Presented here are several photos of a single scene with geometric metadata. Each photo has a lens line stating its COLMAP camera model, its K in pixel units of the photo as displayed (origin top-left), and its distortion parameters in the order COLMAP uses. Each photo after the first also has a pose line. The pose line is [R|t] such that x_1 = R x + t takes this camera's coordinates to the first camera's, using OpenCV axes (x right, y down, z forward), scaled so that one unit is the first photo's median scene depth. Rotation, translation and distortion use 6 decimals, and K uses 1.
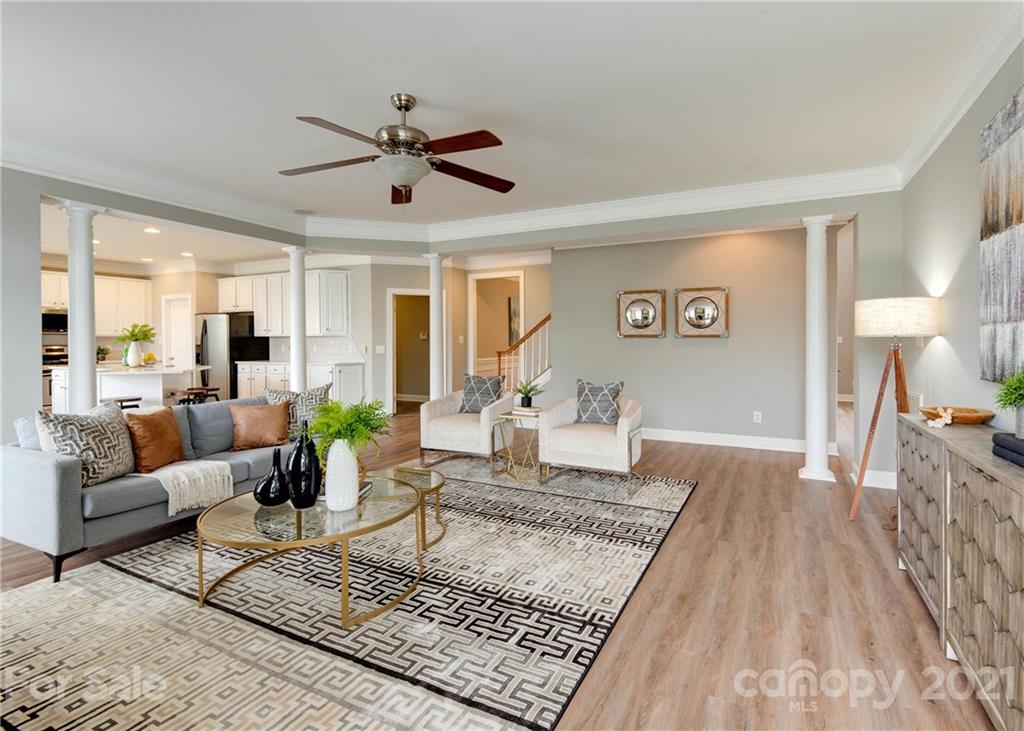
lens RADIAL K [[491.1, 0, 518.3], [0, 491.1, 347.3], [0, 0, 1]] dist [0.001599, 0.000139]
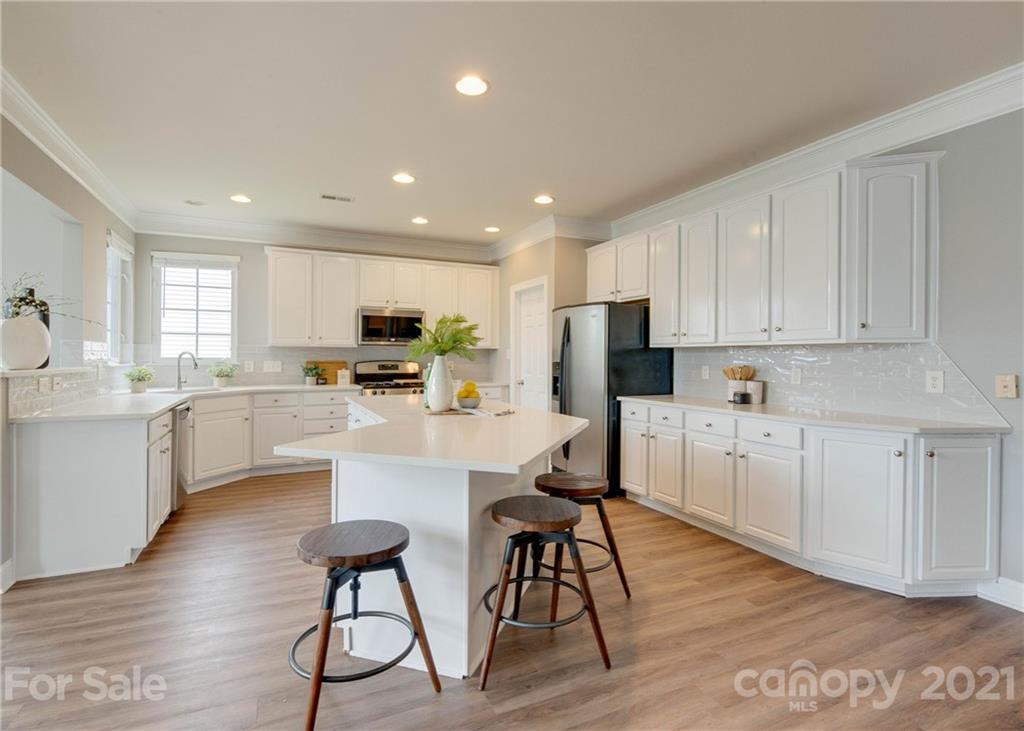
lens RADIAL K [[496.0, 0, 512.0], [0, 496.0, 365.5], [0, 0, 1]] dist [0.011070, 0.000104]
pose [[0.791556, 0.021460, -0.610719, -0.348133], [-0.018604, 0.999766, 0.011018, -0.006625], [0.610813, 0.002641, 0.791770, 0.523996]]
